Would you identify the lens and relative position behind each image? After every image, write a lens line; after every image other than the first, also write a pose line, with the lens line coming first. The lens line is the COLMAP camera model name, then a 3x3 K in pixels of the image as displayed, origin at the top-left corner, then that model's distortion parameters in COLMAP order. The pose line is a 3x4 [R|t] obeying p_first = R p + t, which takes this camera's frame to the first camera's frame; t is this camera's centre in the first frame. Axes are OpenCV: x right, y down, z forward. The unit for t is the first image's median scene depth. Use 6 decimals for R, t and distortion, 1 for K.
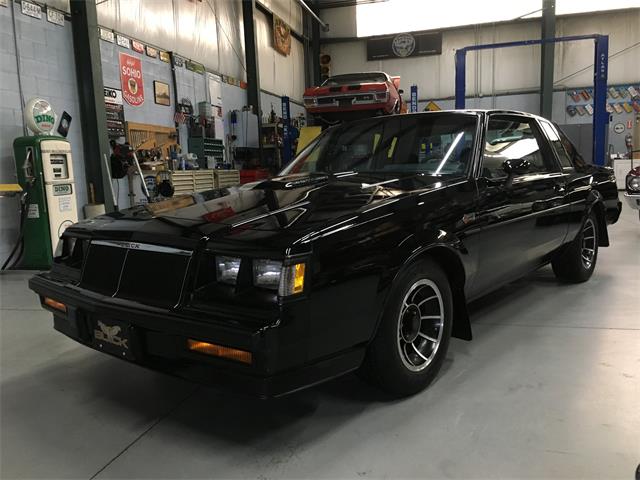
lens RADIAL K [[542.9, 0, 321.0], [0, 542.9, 237.8], [0, 0, 1]] dist [0.074859, -0.088968]
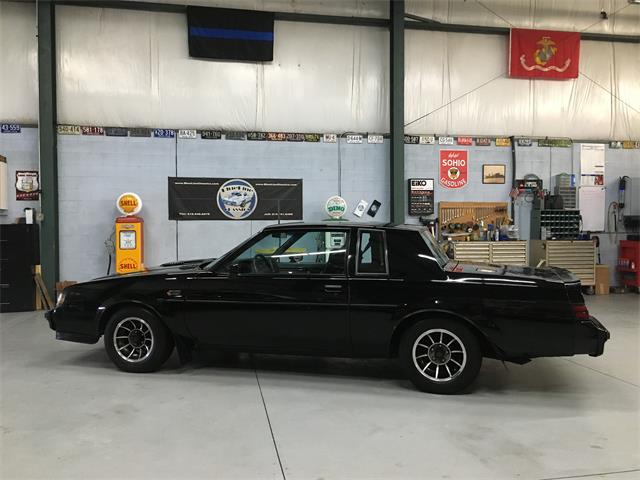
lens RADIAL K [[542.9, 0, 317.3], [0, 542.9, 240.4], [0, 0, 1]] dist [0.074859, -0.088968]
pose [[0.417956, 0.057110, -0.906671, 0.684167], [-0.127172, 0.991873, 0.003853, -0.089827], [0.899522, 0.113693, 0.421822, 0.210905]]
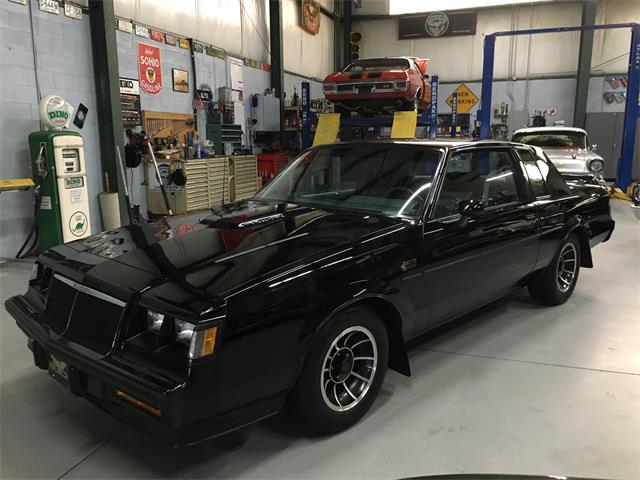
lens RADIAL K [[542.9, 0, 320.3], [0, 542.9, 238.2], [0, 0, 1]] dist [0.074859, -0.088968]
pose [[0.996851, 0.043398, -0.066369, 0.055140], [-0.039486, 0.997467, 0.059161, -0.046267], [0.068768, -0.056354, 0.996040, -0.016322]]
